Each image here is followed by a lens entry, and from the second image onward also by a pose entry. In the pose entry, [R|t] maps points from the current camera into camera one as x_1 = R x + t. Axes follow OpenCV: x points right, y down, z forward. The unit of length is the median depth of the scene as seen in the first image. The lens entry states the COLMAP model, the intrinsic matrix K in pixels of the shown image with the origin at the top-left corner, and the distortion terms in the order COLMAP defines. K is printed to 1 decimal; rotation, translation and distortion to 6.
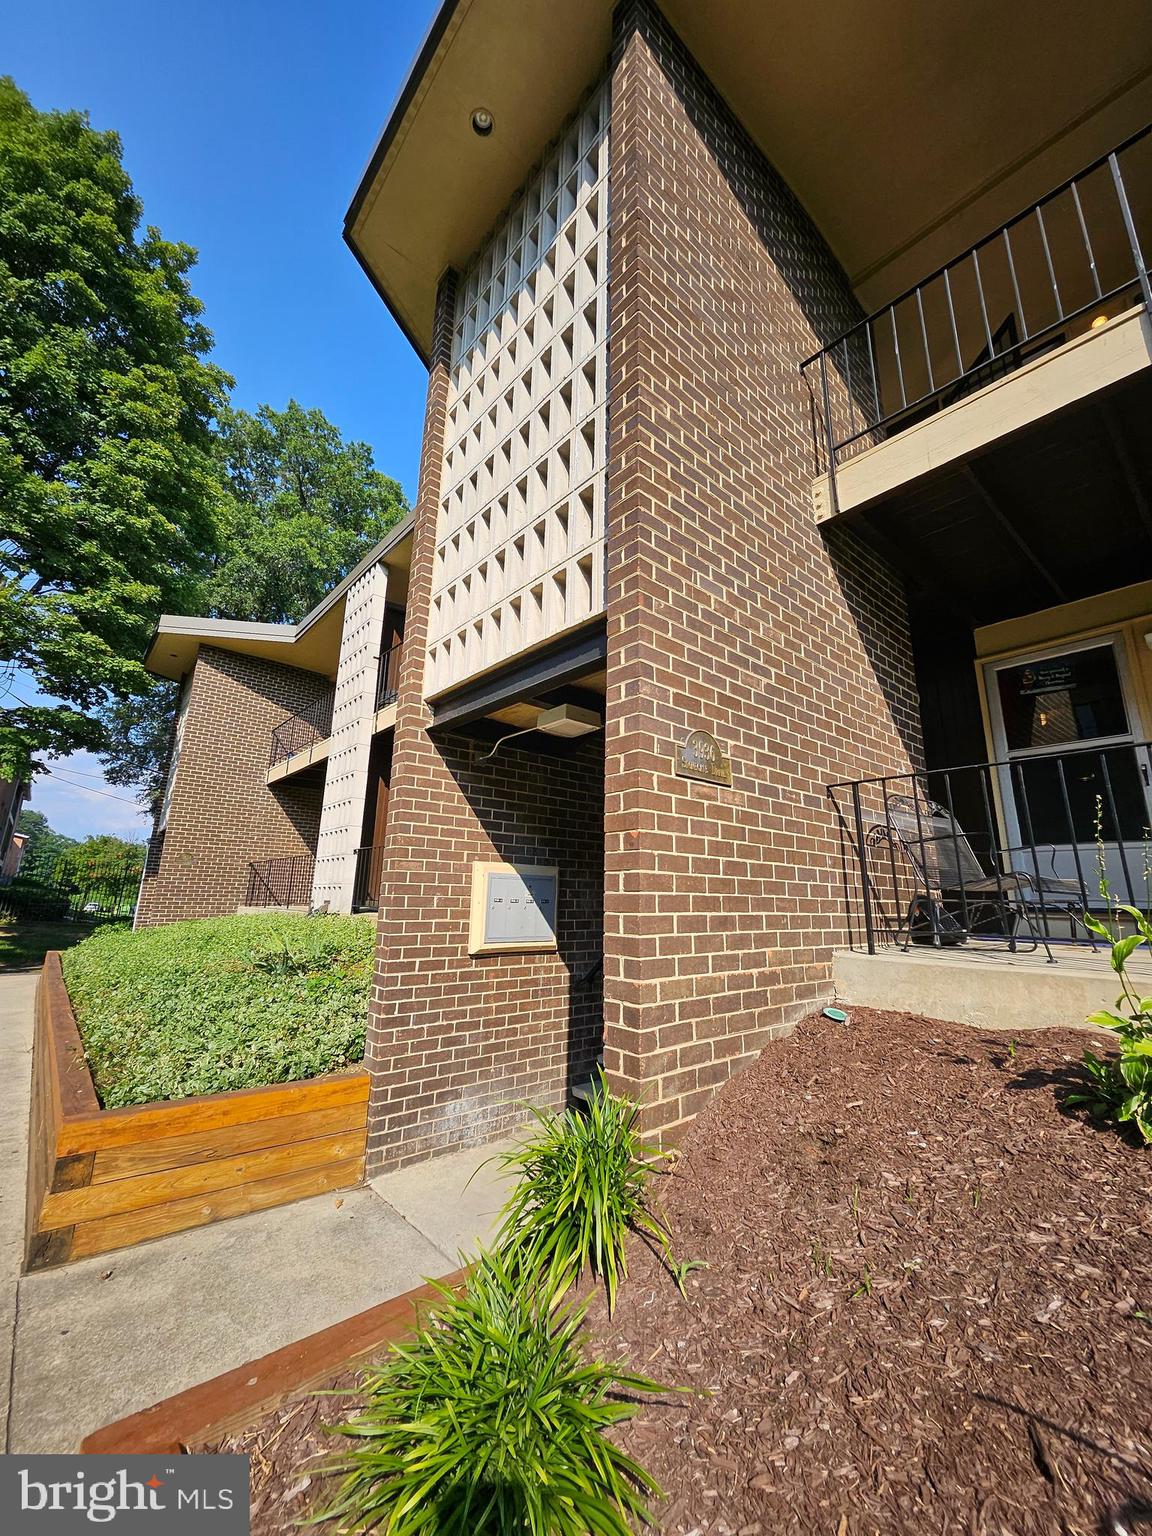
lens RADIAL K [[604.7, 0, 586.6], [0, 604.7, 752.9], [0, 0, 1]] dist [0.003527, 0.000040]
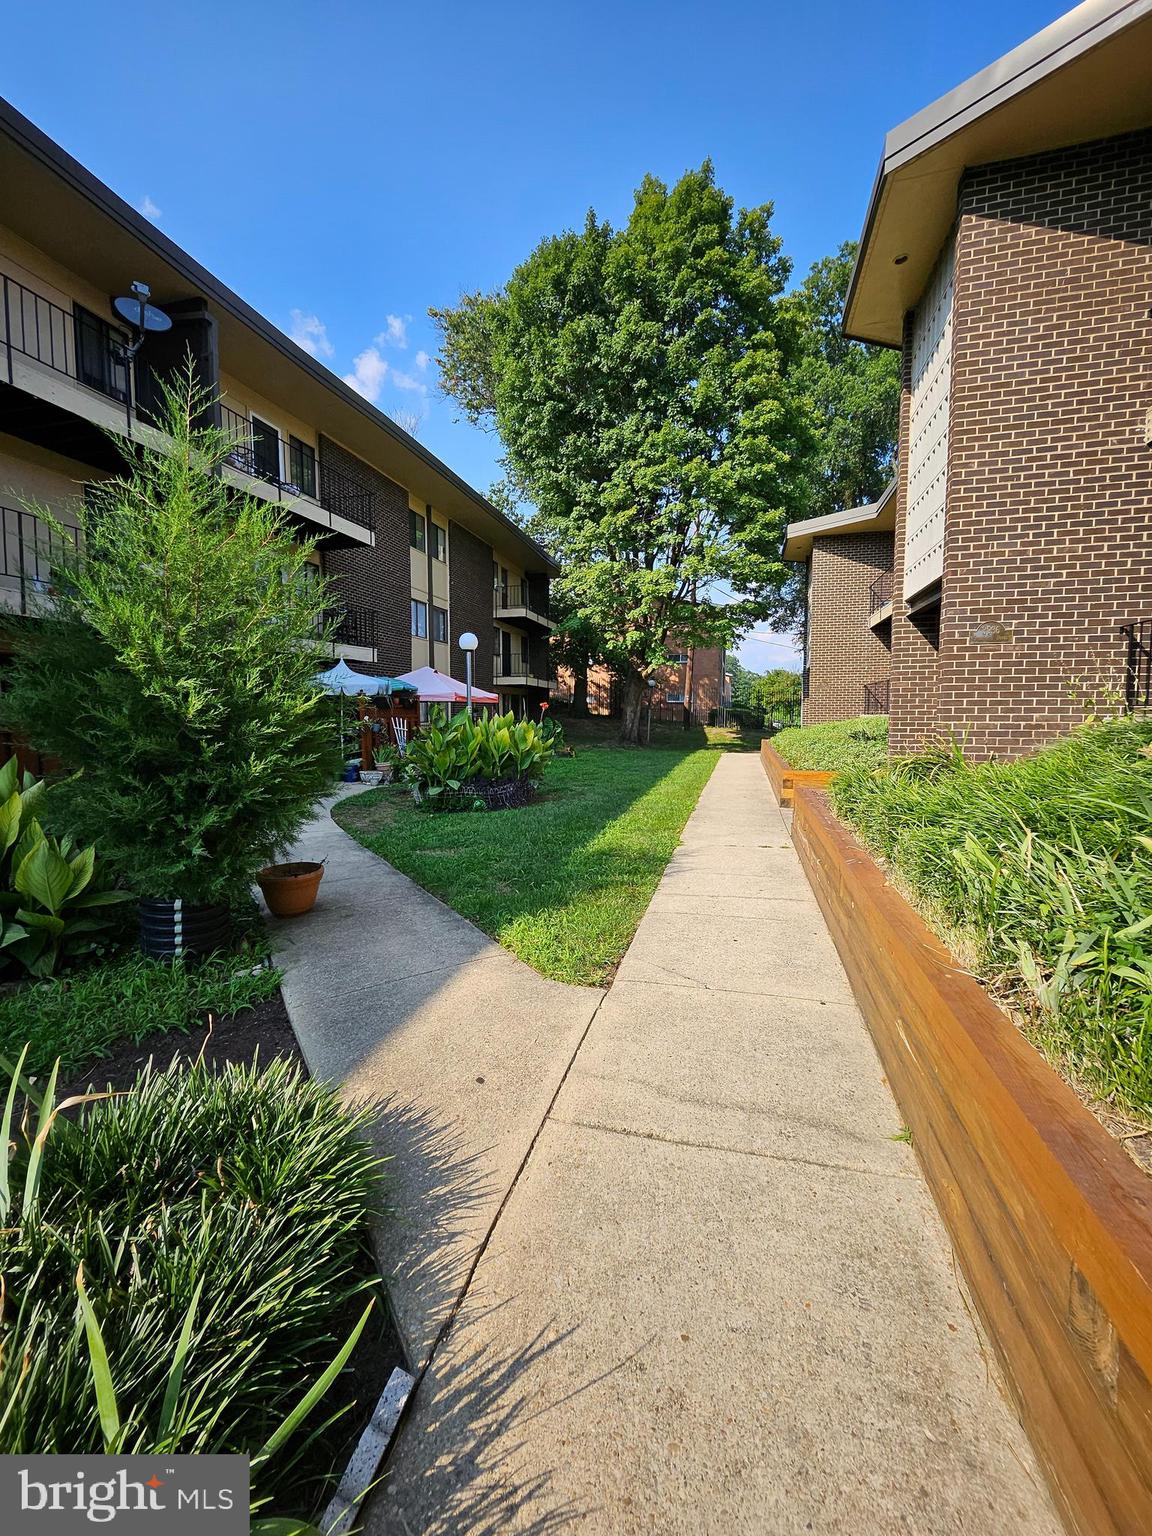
lens RADIAL K [[604.7, 0, 586.6], [0, 604.7, 752.9], [0, 0, 1]] dist [0.003527, 0.000040]
pose [[0.562989, 0.037221, -0.825626, 0.277680], [0.204116, 0.961776, 0.182545, -0.064246], [0.800862, -0.271294, 0.533872, -0.353401]]
